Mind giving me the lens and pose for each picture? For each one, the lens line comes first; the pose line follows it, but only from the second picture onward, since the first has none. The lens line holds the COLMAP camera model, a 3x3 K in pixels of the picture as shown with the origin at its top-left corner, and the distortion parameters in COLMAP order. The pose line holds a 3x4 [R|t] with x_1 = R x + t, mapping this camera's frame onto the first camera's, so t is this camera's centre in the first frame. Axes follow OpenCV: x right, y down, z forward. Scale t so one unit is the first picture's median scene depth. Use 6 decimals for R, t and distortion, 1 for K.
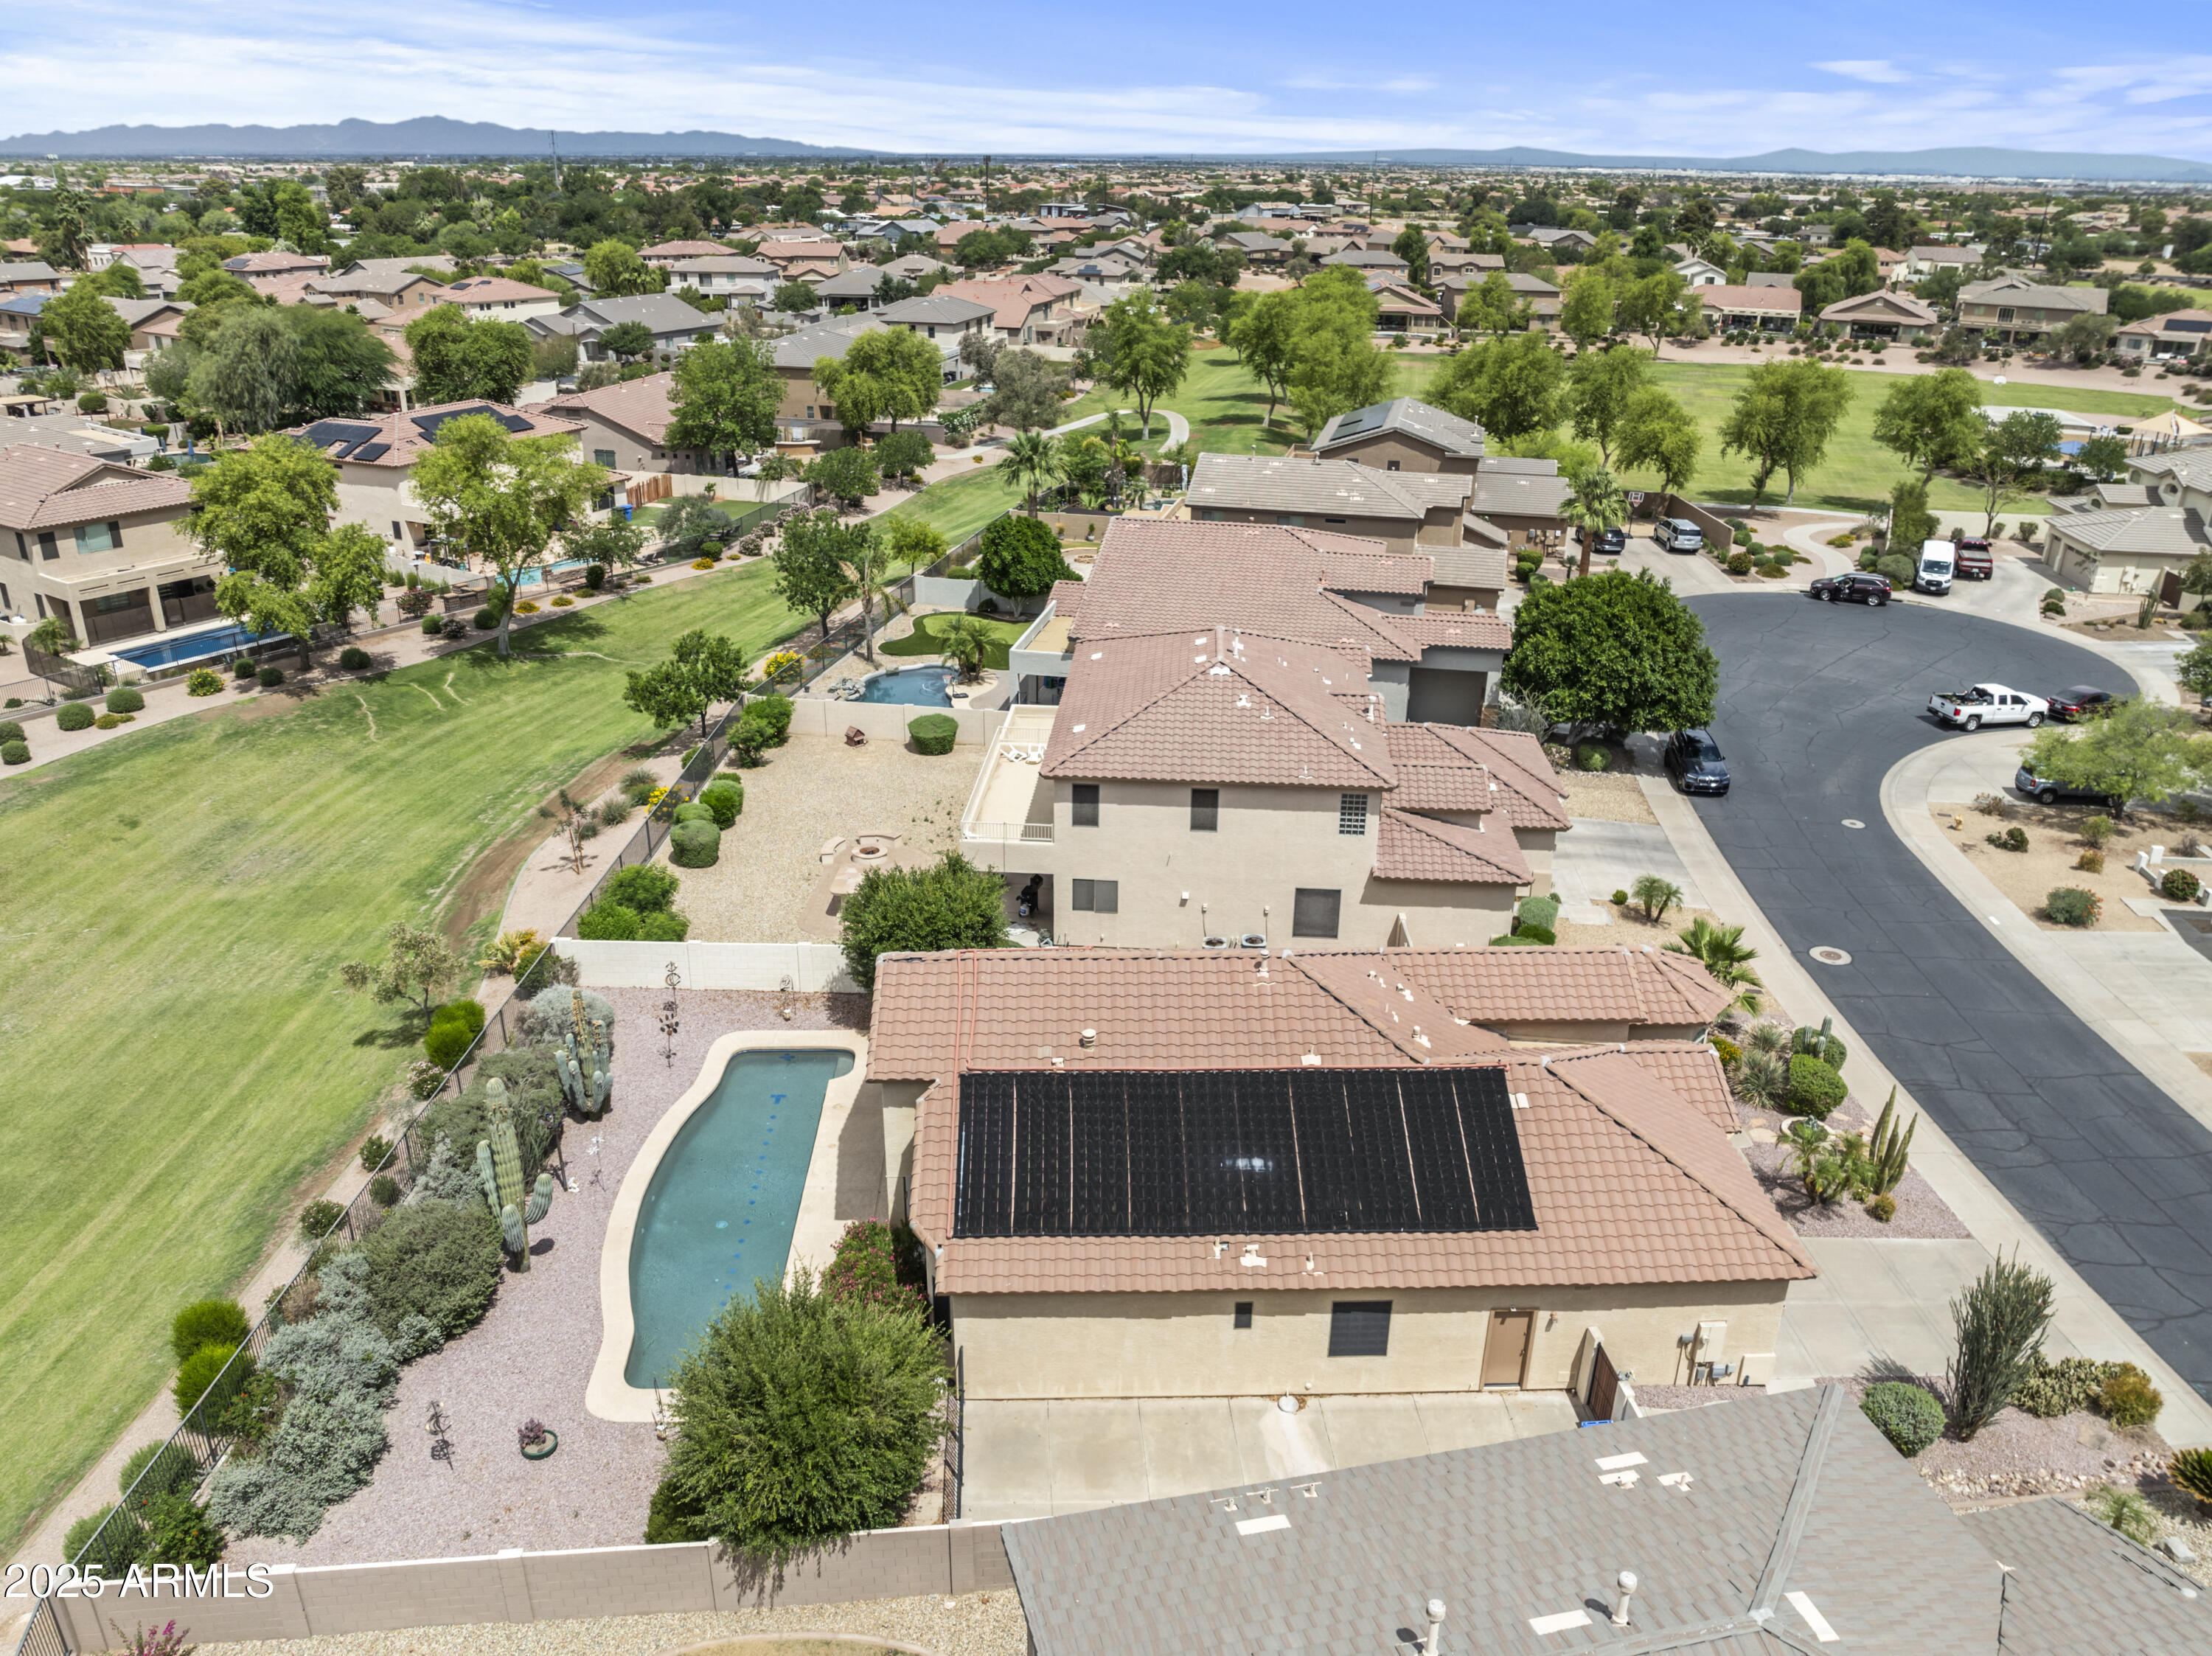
lens RADIAL K [[1588.2, 0, 1107.3], [0, 1588.2, 821.9], [0, 0, 1]] dist [-0.042659, 0.006191]
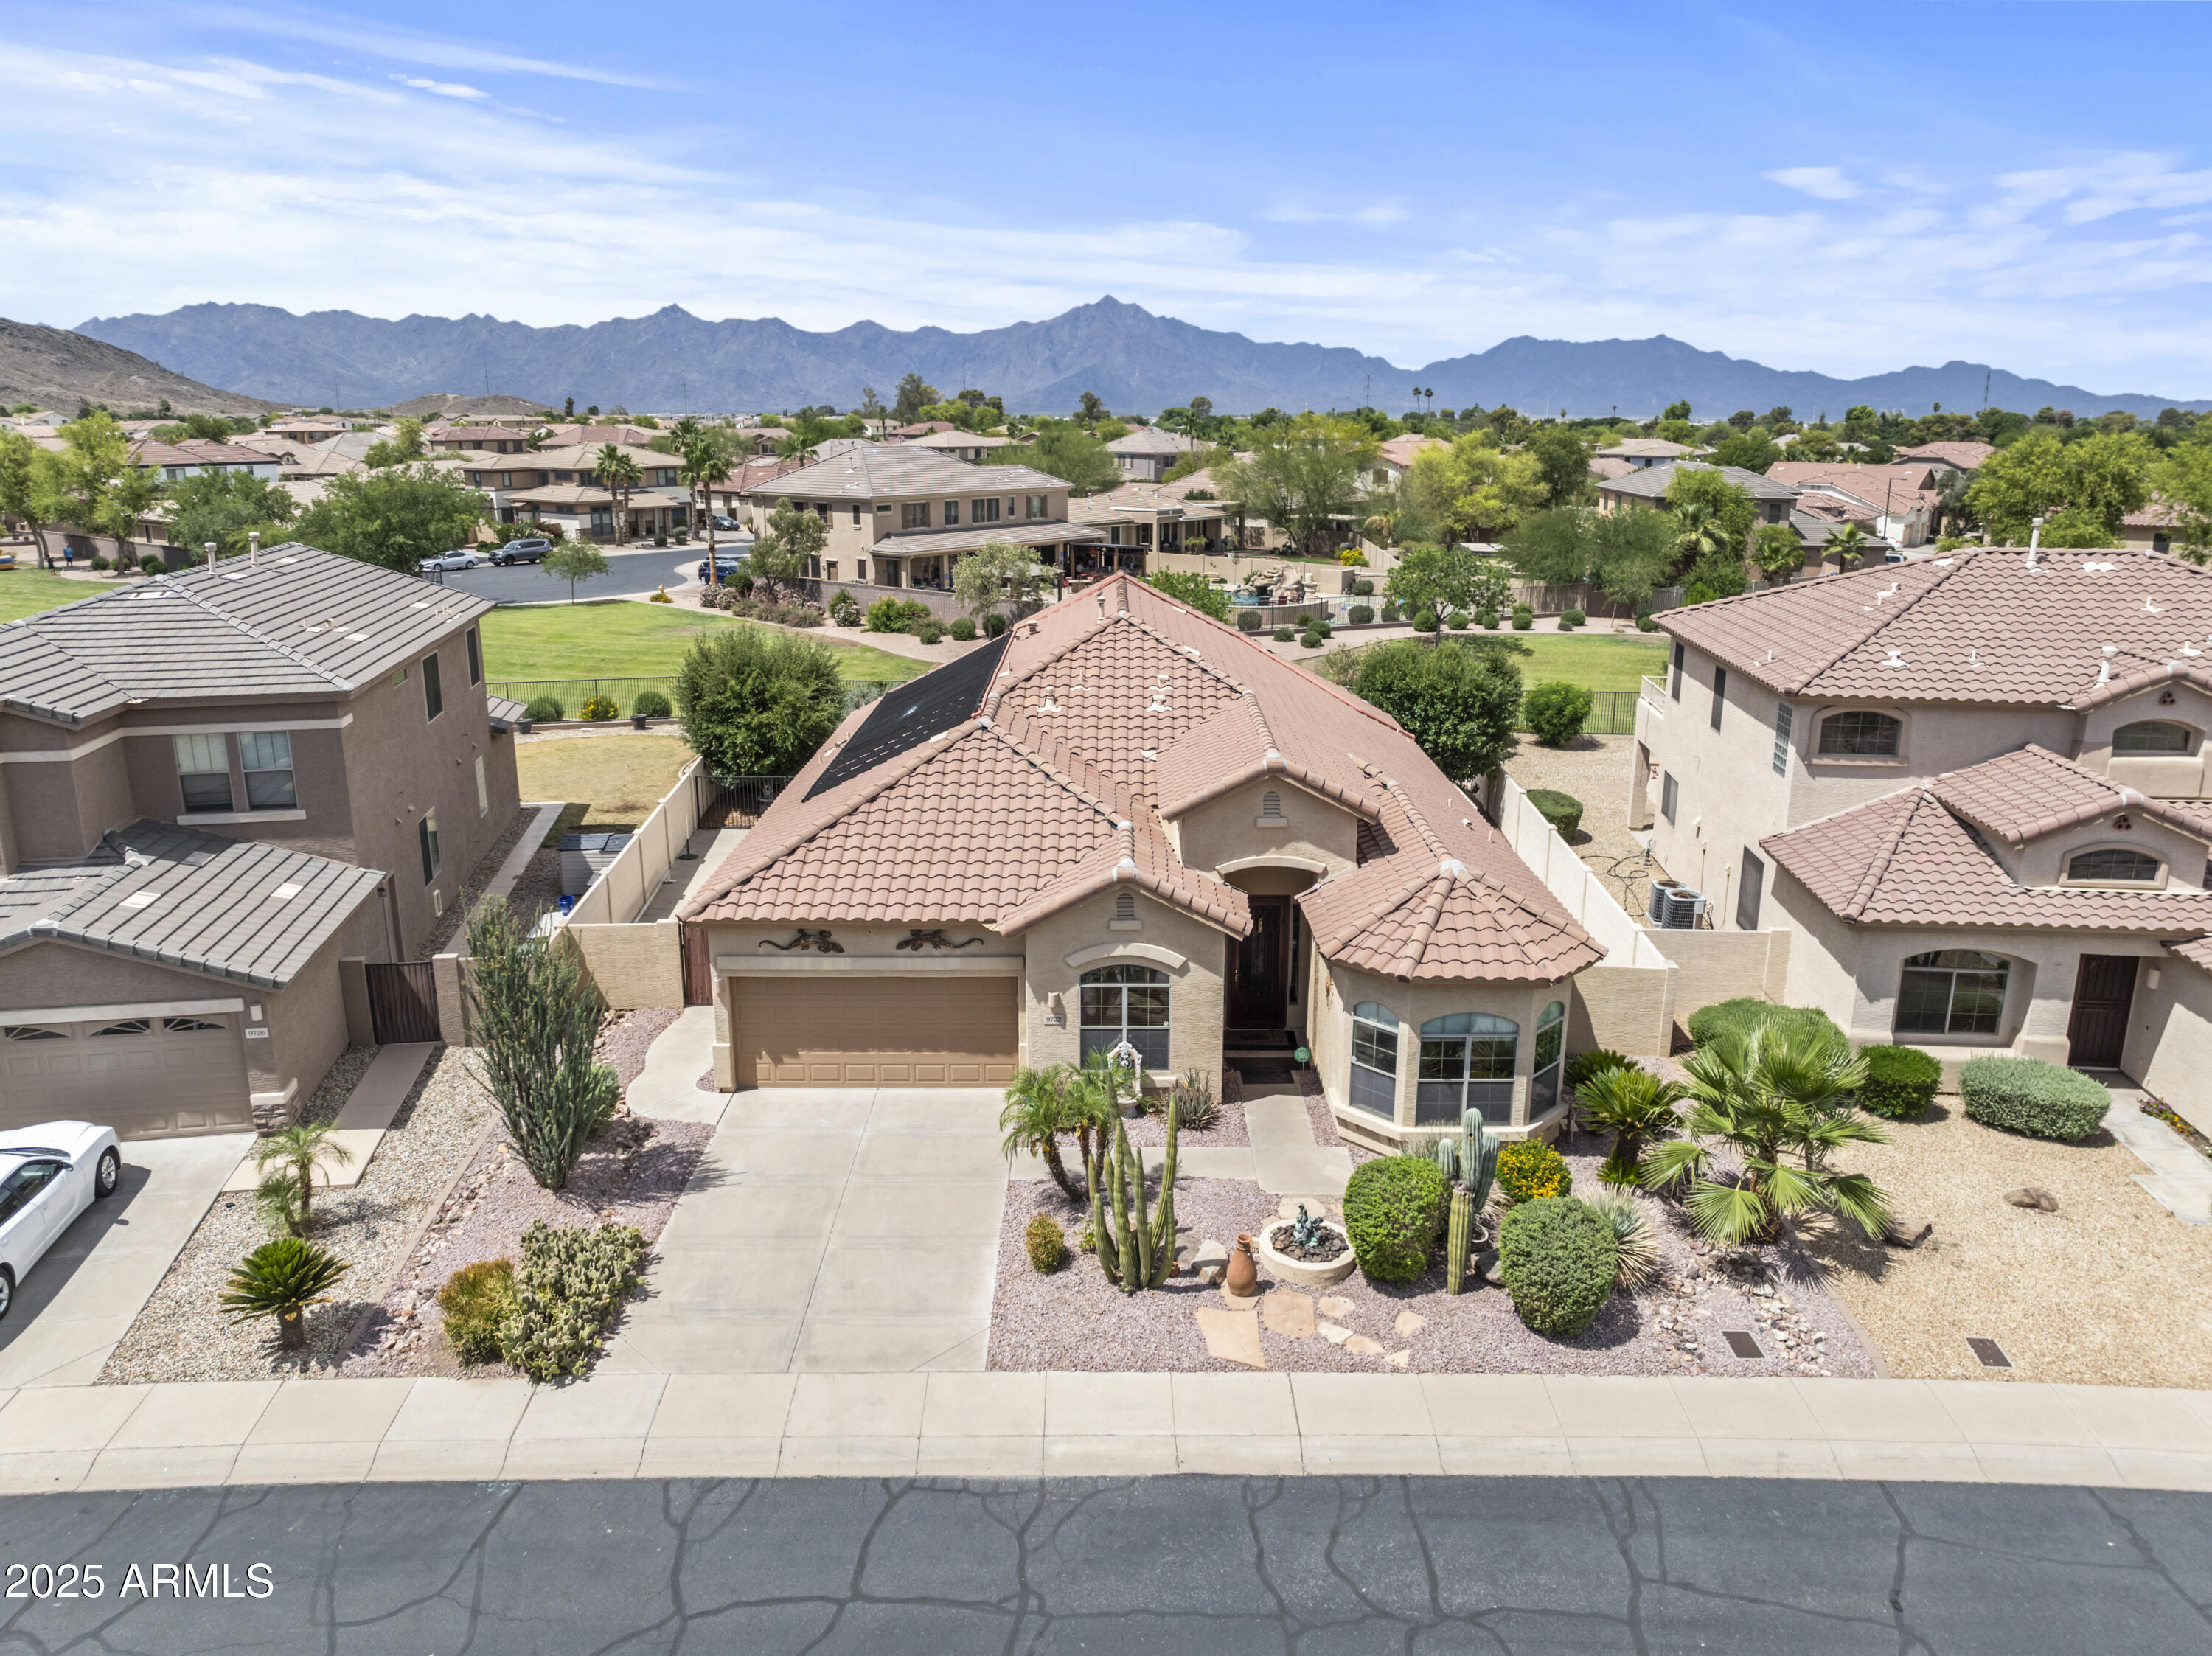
lens RADIAL K [[1560.7, 0, 1109.6], [0, 1560.7, 832.9], [0, 0, 1]] dist [-0.039373, 0.001435]
pose [[-0.036418, 0.247136, -0.968296, 0.748439], [-0.388794, 0.889098, 0.241545, -0.015726], [0.920605, 0.385264, 0.063706, 0.707436]]
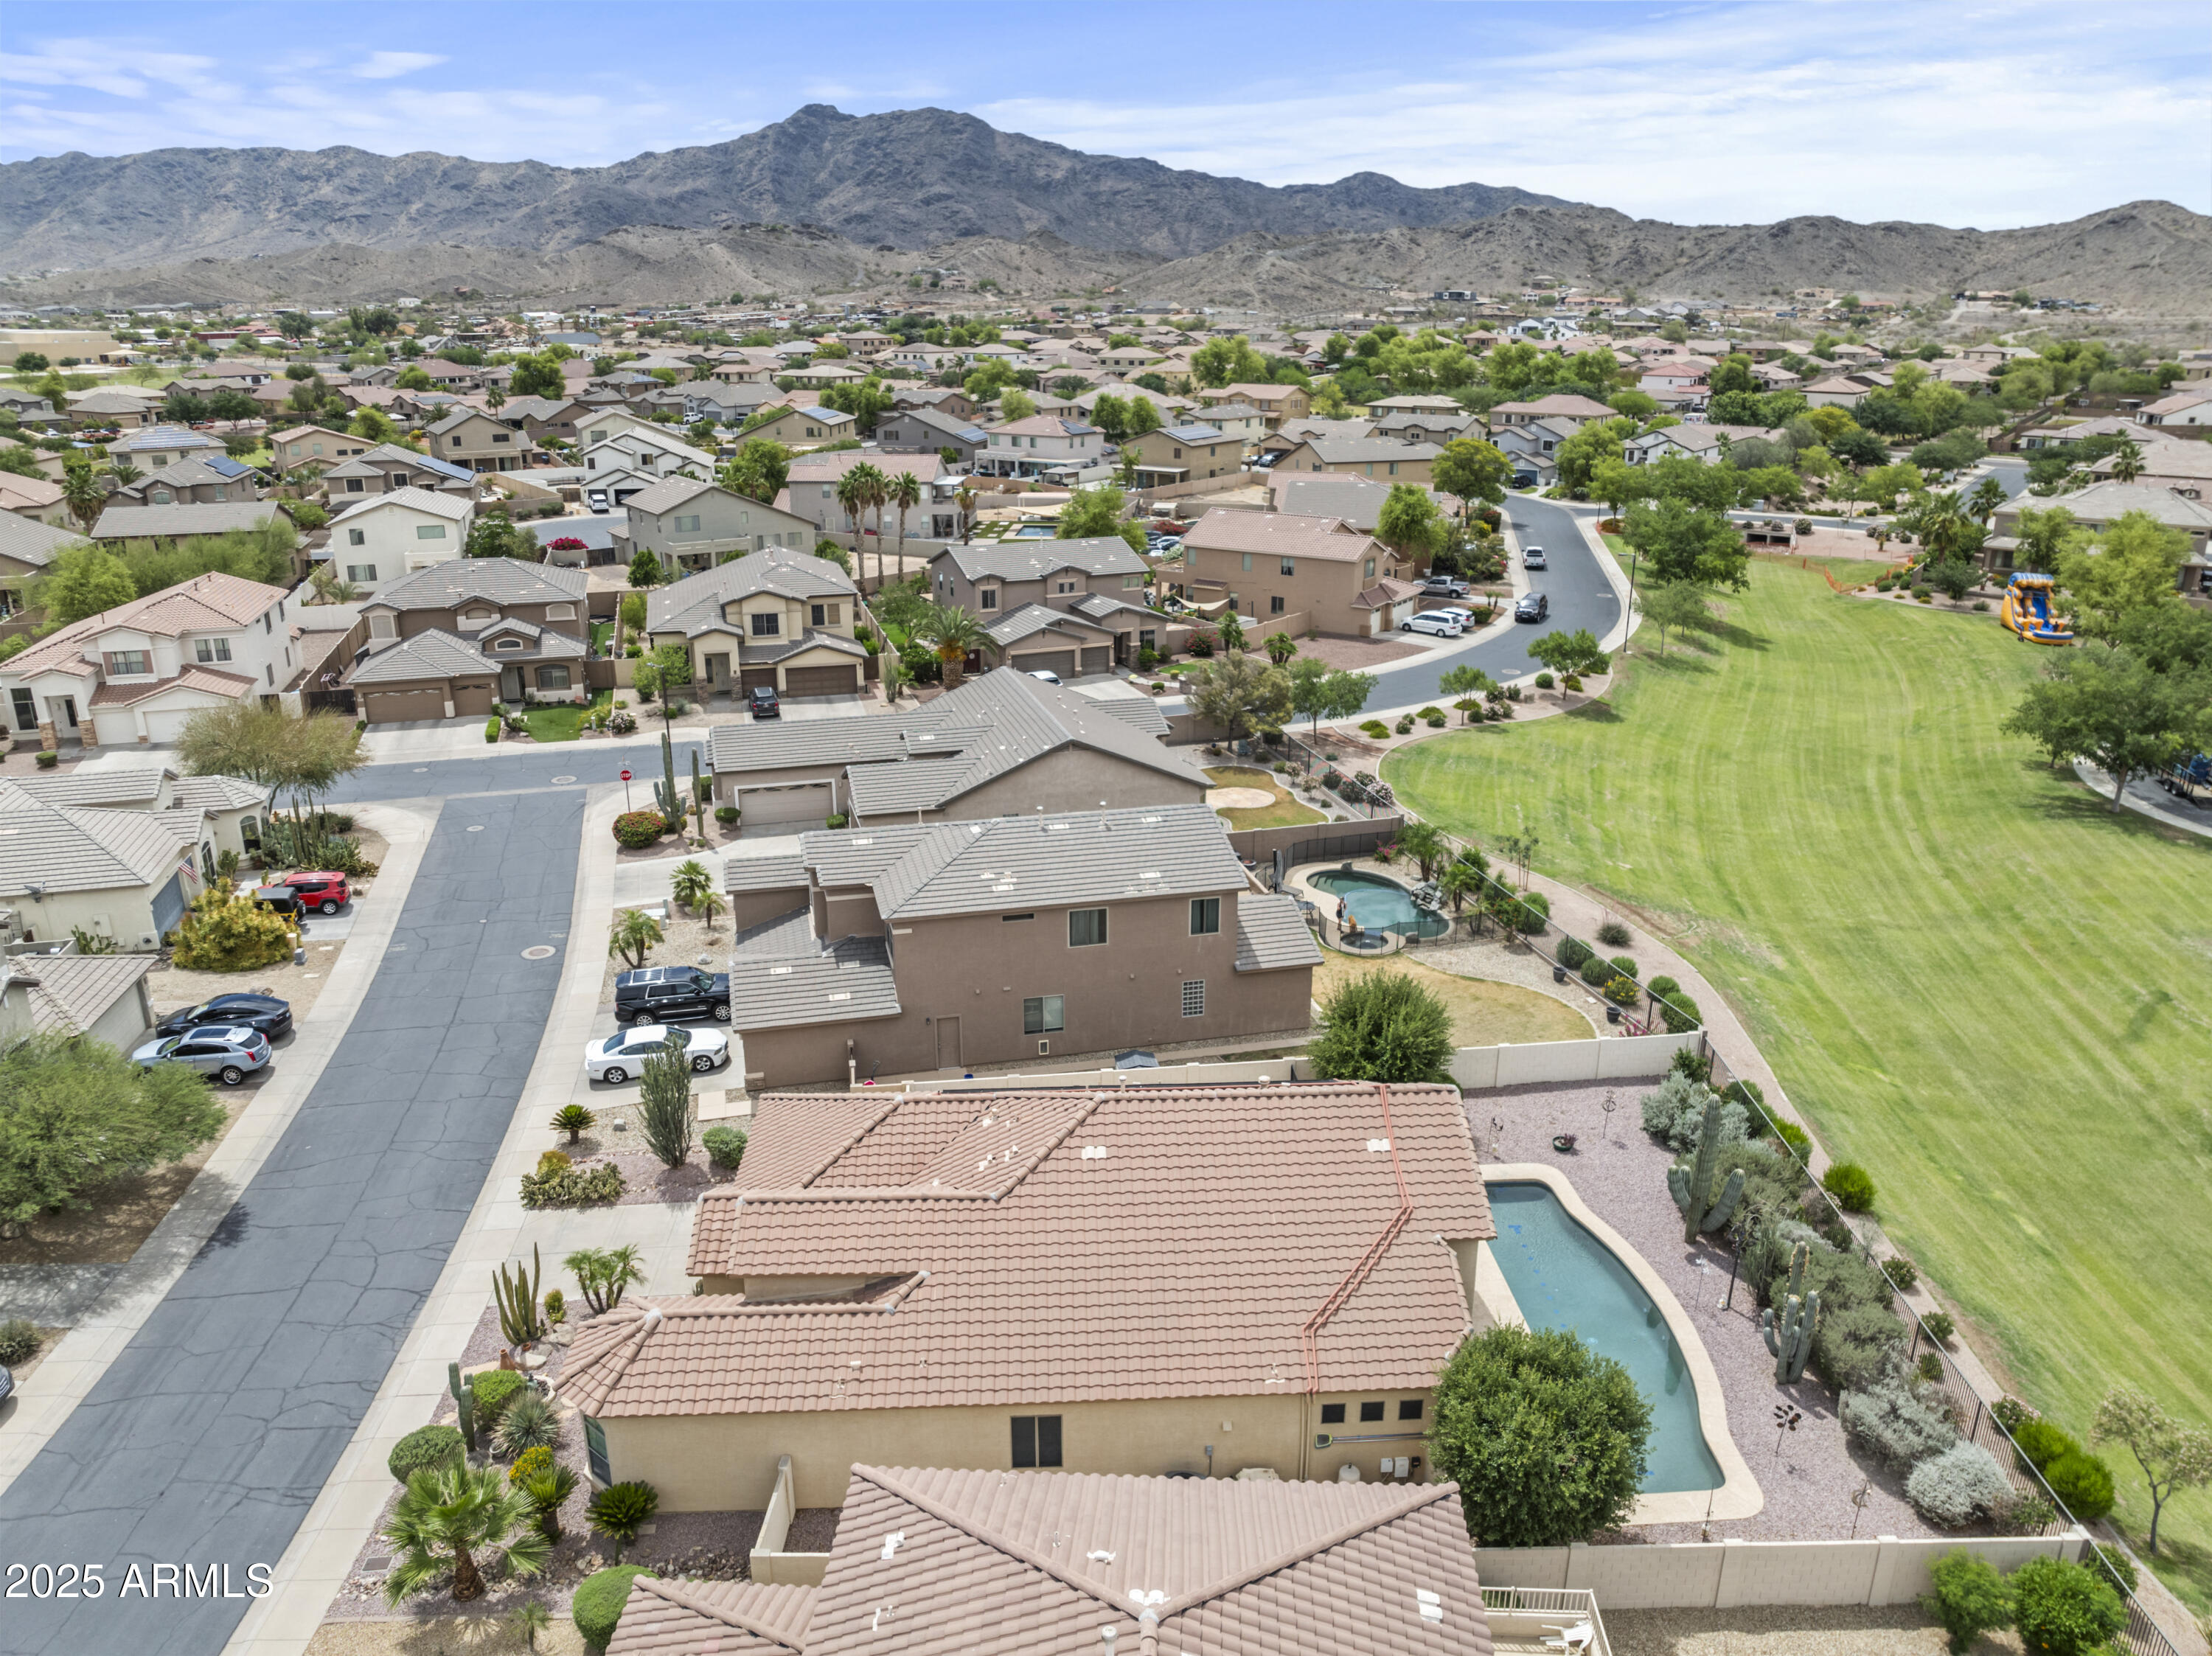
lens RADIAL K [[1549.8, 0, 1109.0], [0, 1549.8, 826.1], [0, 0, 1]] dist [-0.049136, 0.021690]
pose [[-0.999617, -0.007070, -0.026749, 0.099789], [-0.023028, 0.748520, 0.662712, -0.566767], [0.015337, 0.663074, -0.748396, 1.217703]]
